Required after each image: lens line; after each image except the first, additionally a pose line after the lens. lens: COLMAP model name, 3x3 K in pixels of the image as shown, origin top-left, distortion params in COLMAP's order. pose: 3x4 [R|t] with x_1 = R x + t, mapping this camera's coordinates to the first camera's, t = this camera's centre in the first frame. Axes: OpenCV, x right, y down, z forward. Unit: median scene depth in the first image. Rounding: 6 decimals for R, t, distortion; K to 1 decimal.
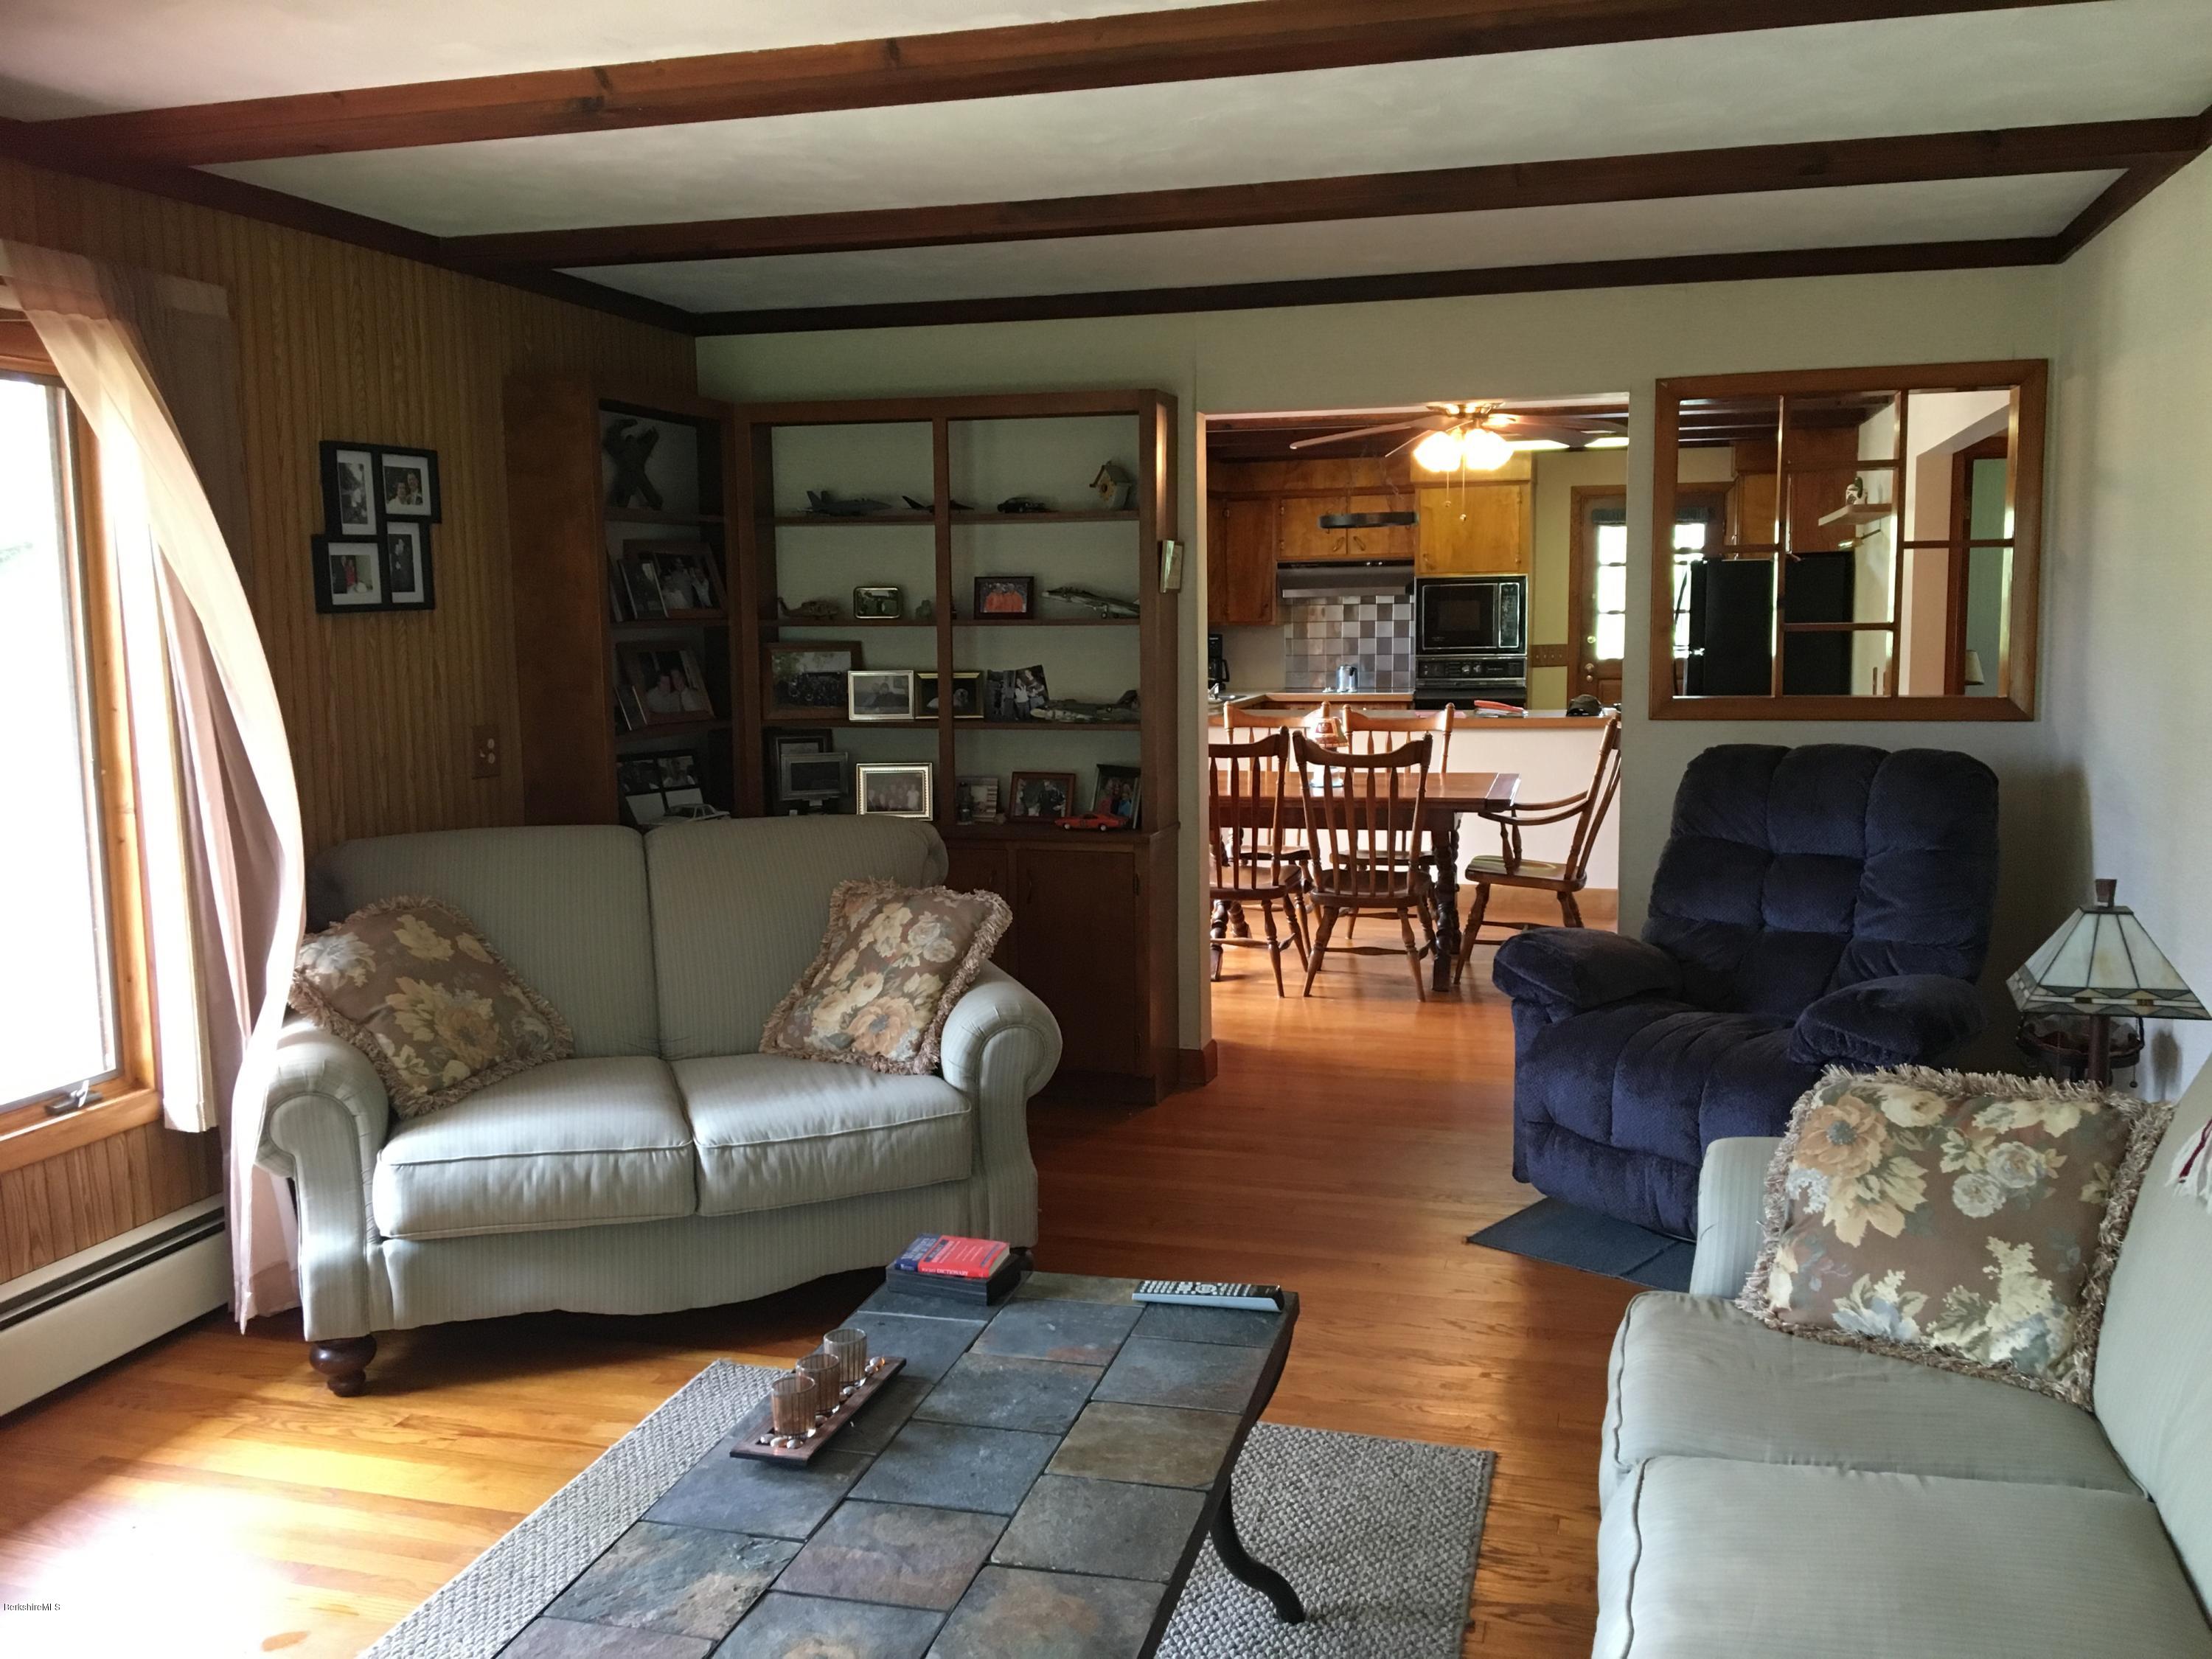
lens RADIAL K [[1875.5, 0, 1123.7], [0, 1875.5, 825.3], [0, 0, 1]] dist [0.078403, -0.120225]
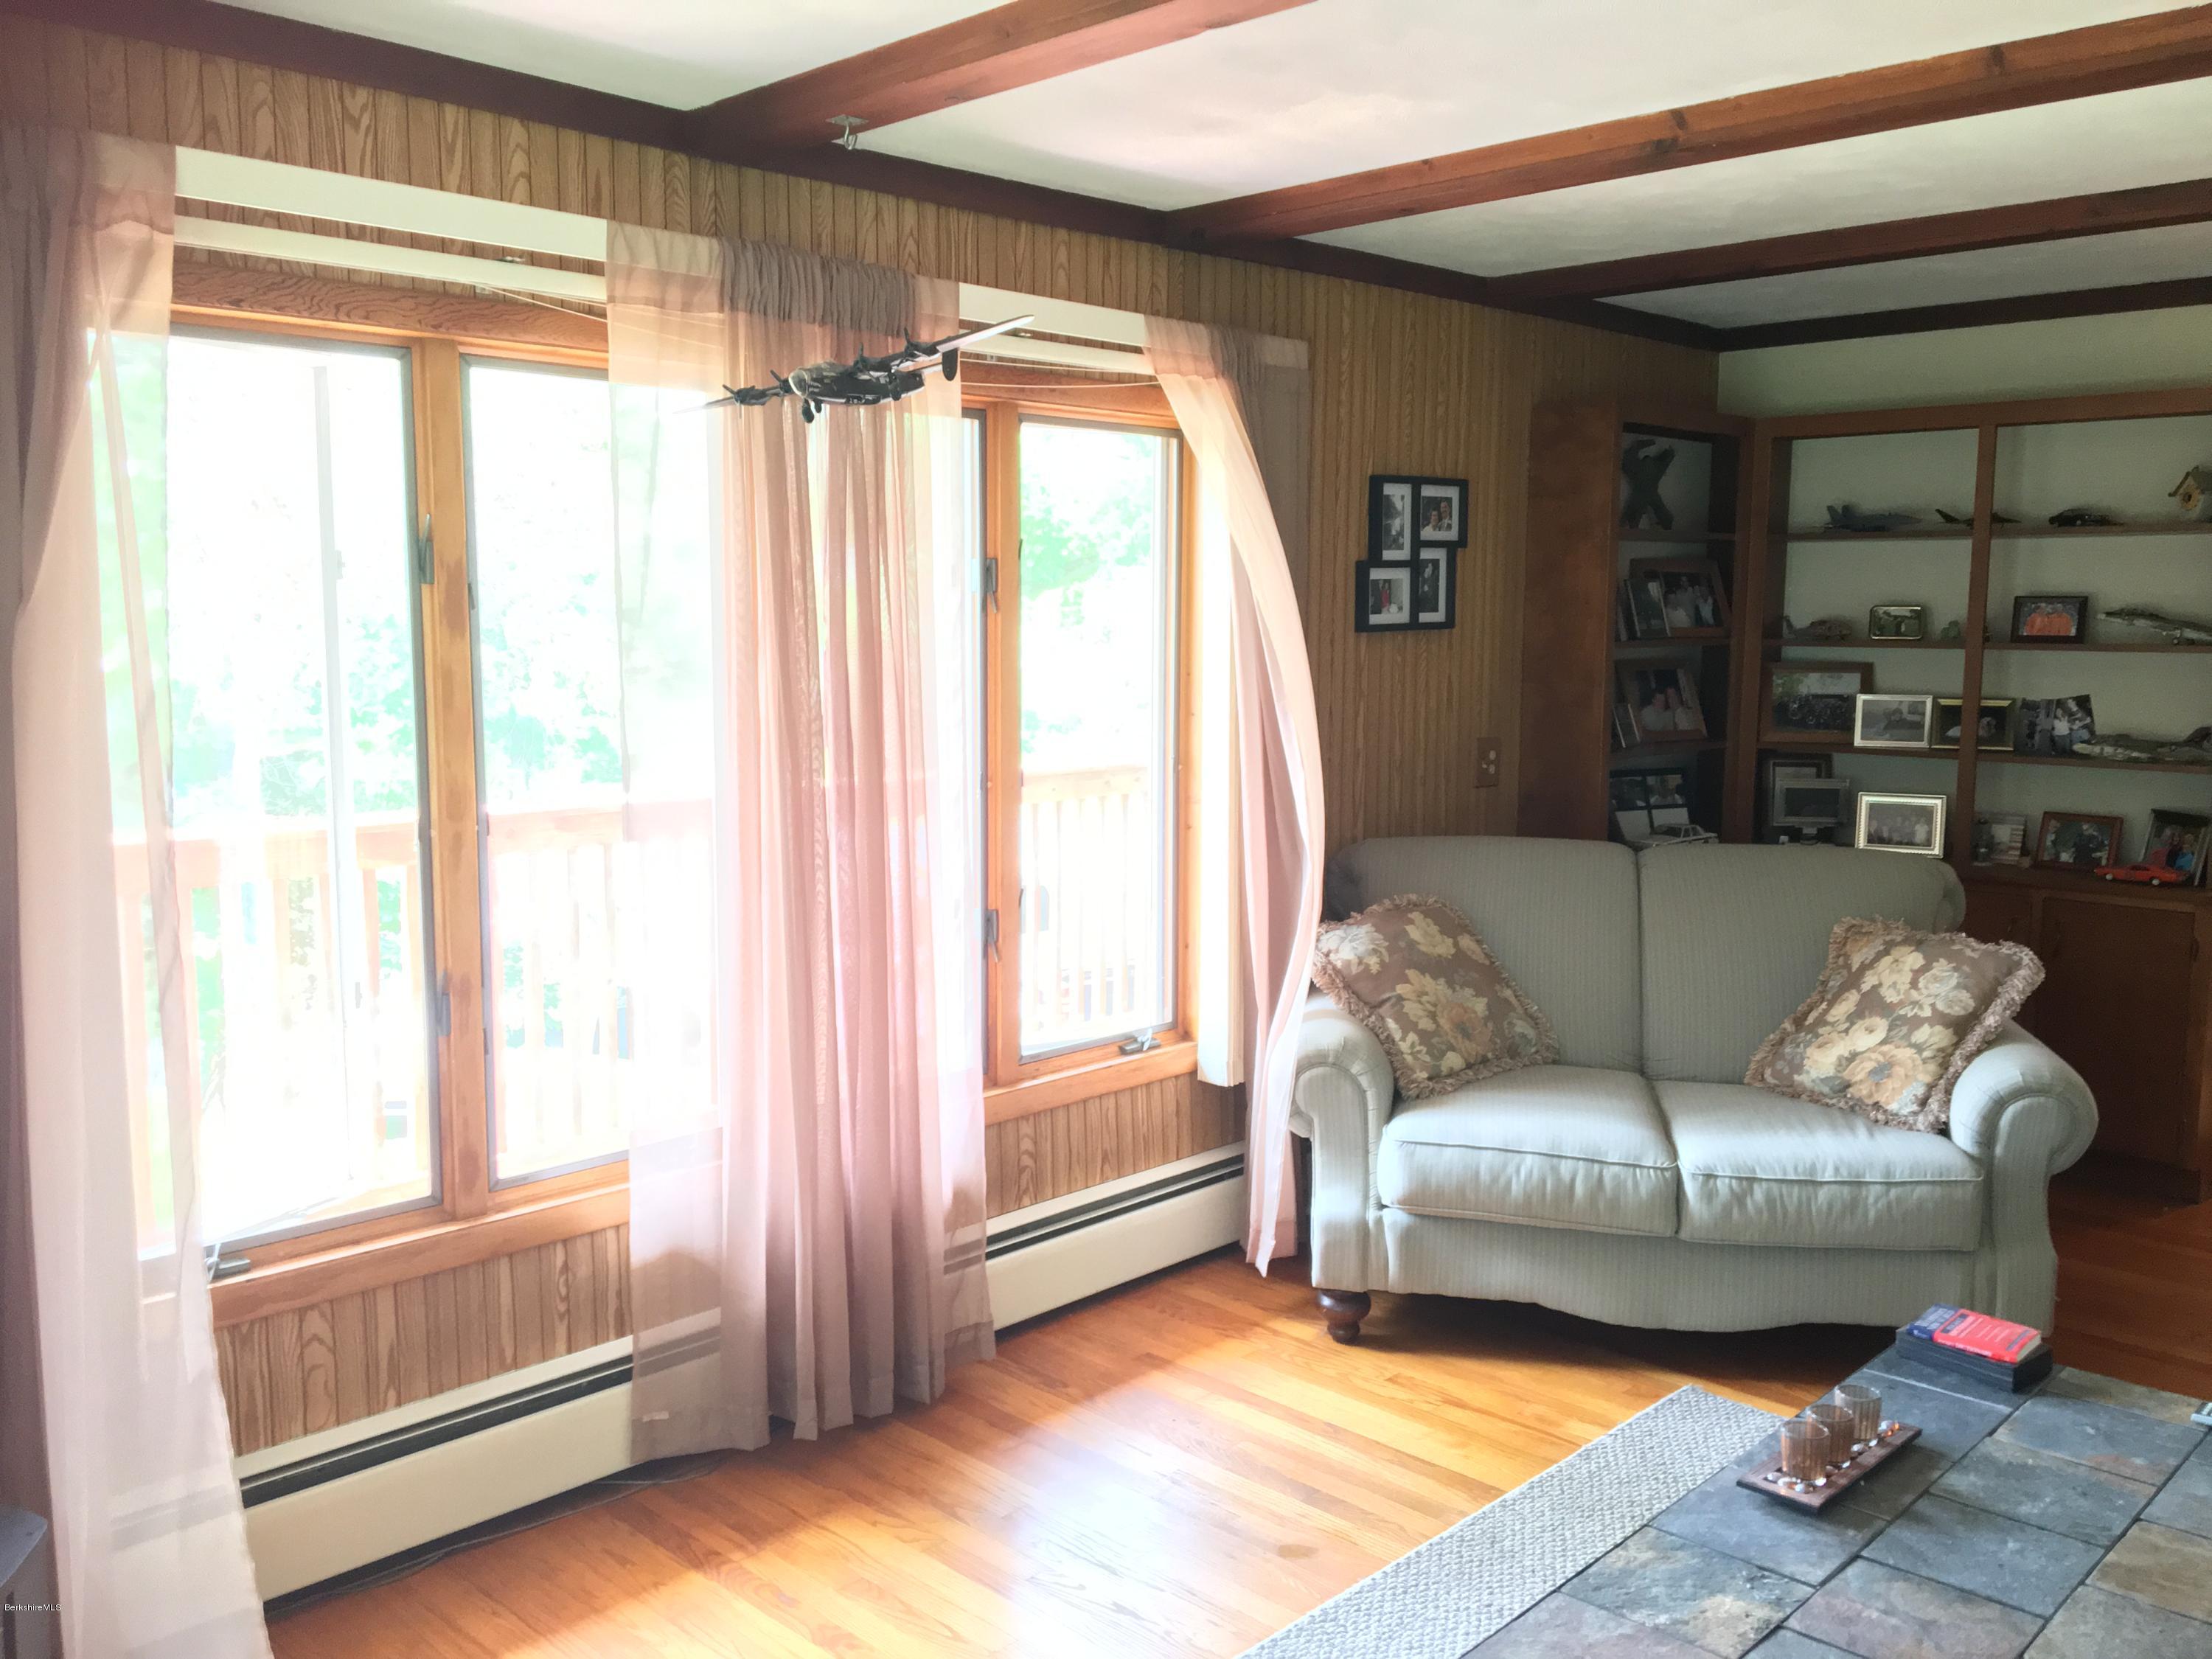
lens RADIAL K [[1875.5, 0, 1105.4], [0, 1875.5, 829.3], [0, 0, 1]] dist [0.078403, -0.120225]
pose [[0.873081, 0.068495, -0.482739, -0.018803], [-0.069346, 0.997463, 0.016109, -0.005038], [0.482618, 0.019411, 0.875616, -0.030470]]
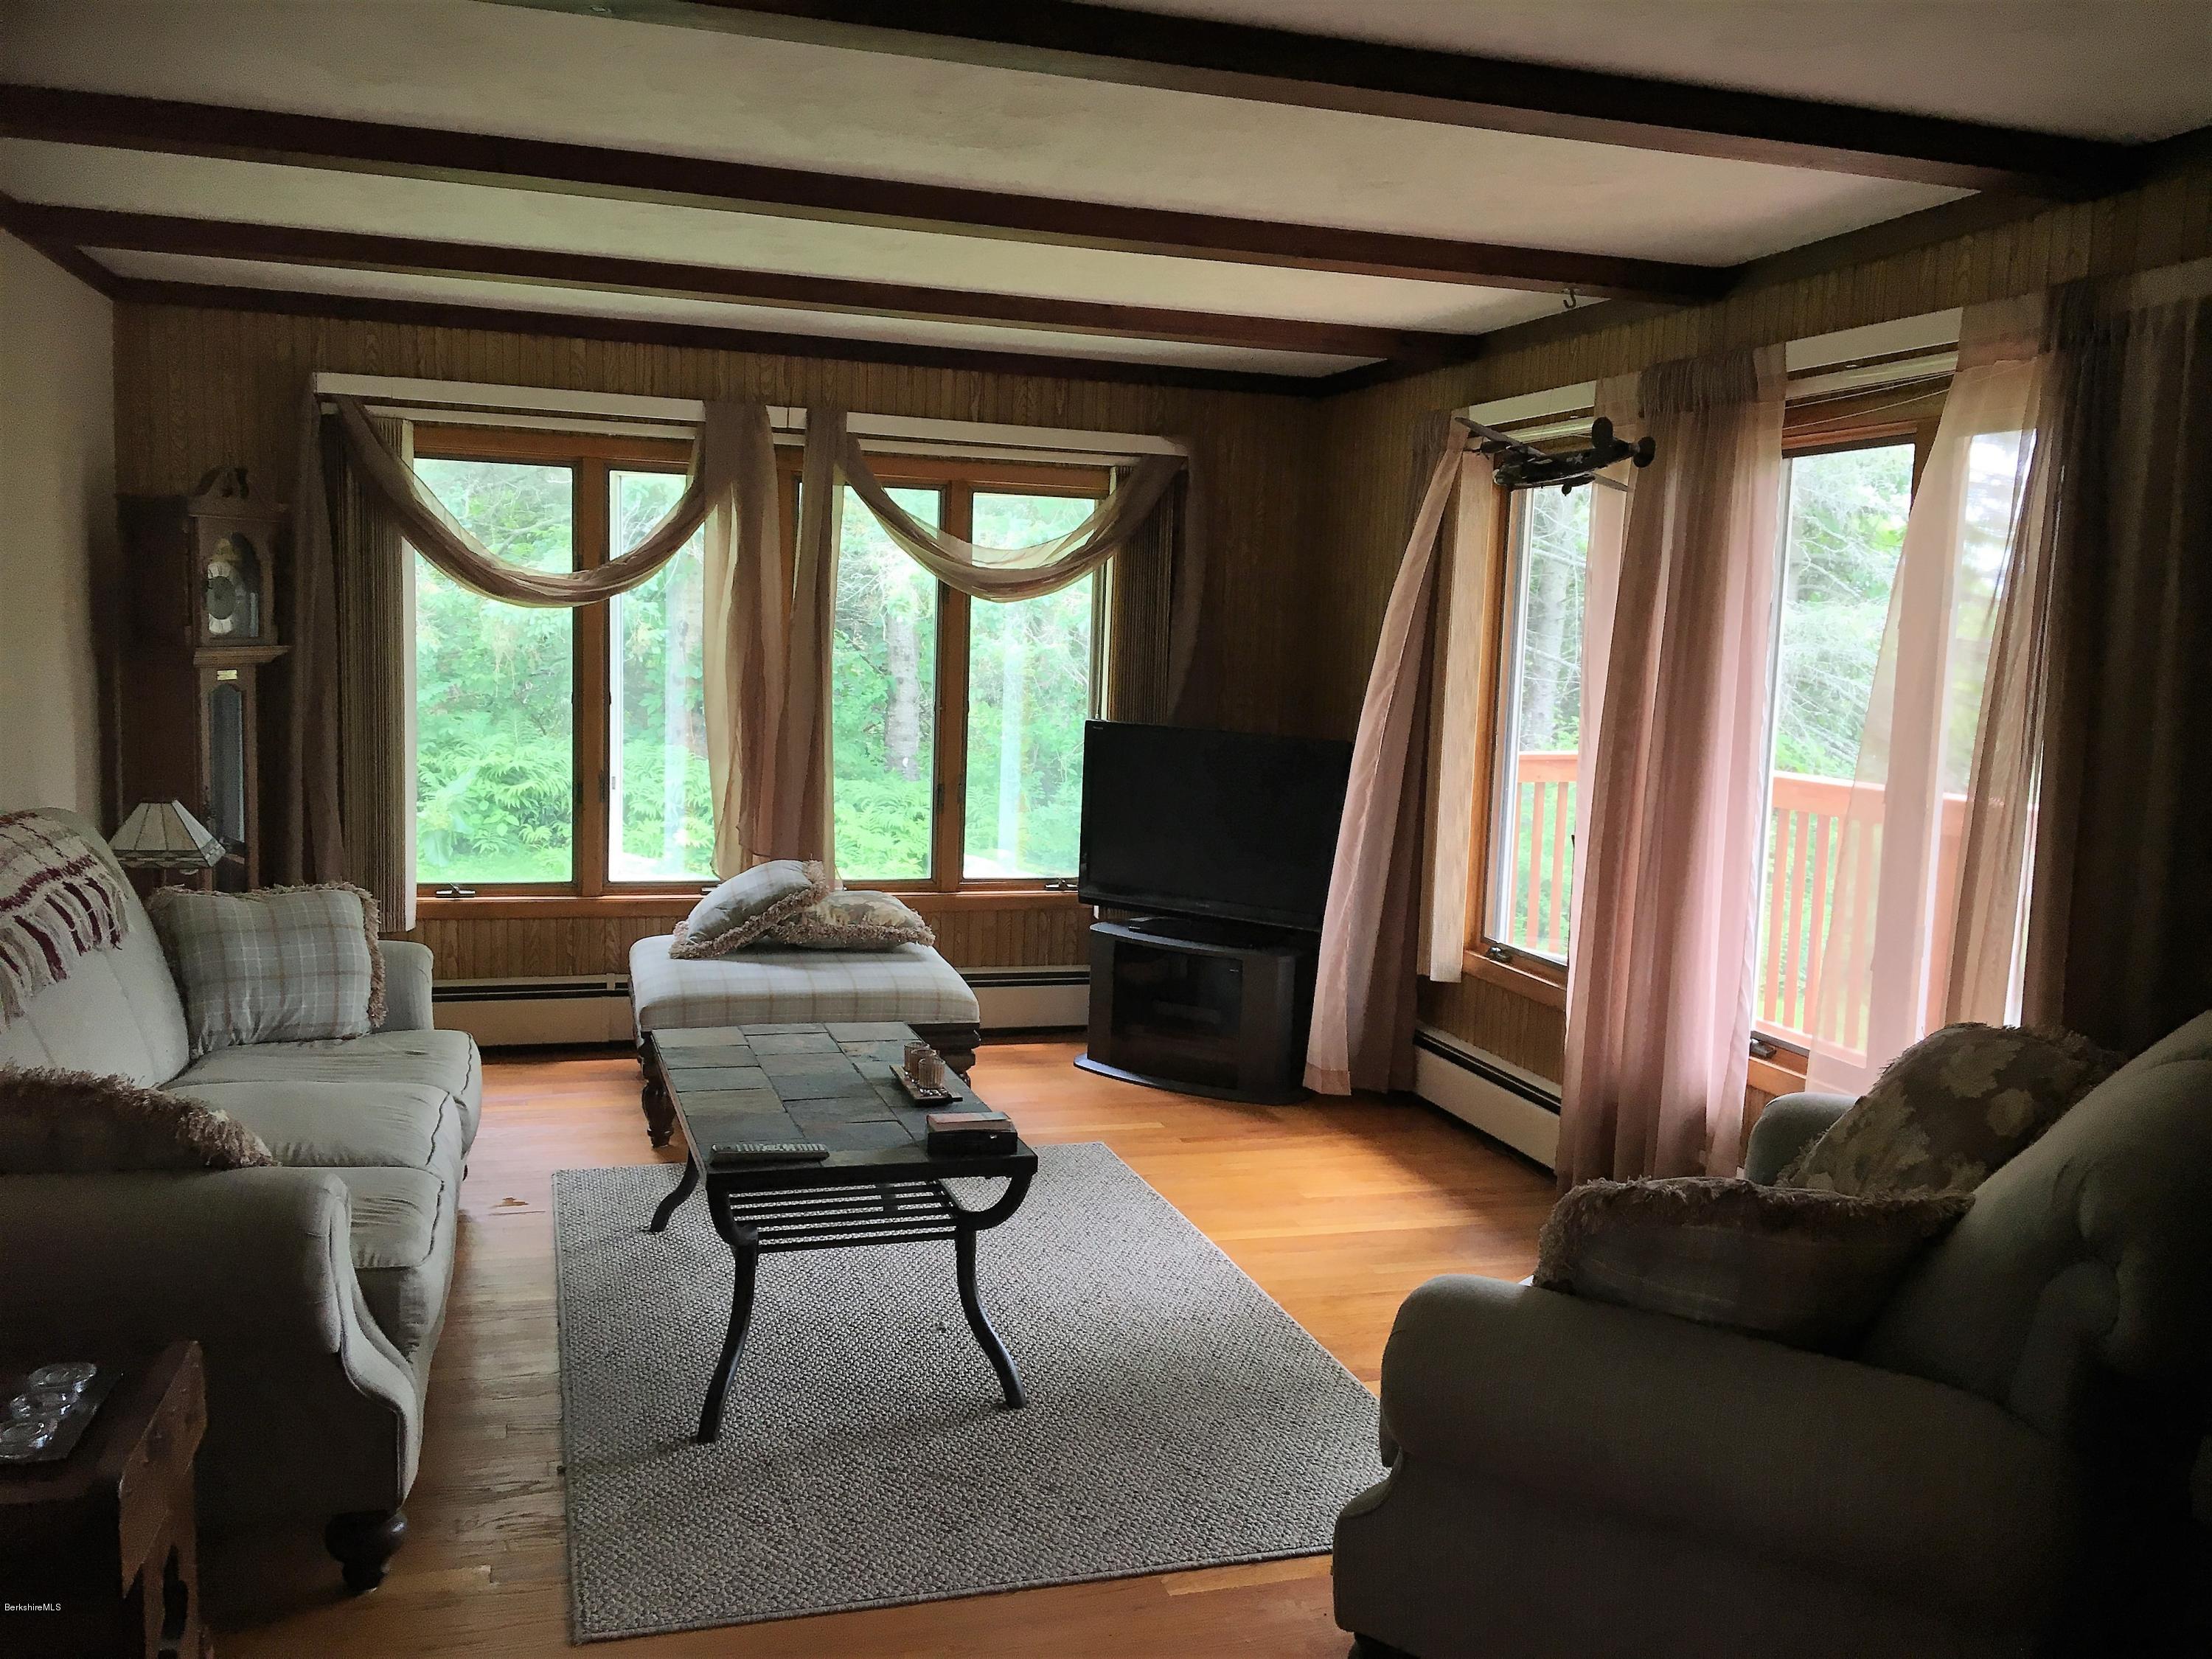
lens RADIAL K [[1875.5, 0, 1106.5], [0, 1875.5, 830.2], [0, 0, 1]] dist [0.078403, -0.120225]
pose [[-0.843498, 0.047383, -0.535038, 0.481349], [-0.087306, 0.970761, 0.223609, -0.245965], [0.529989, 0.235326, -0.814698, 1.934624]]
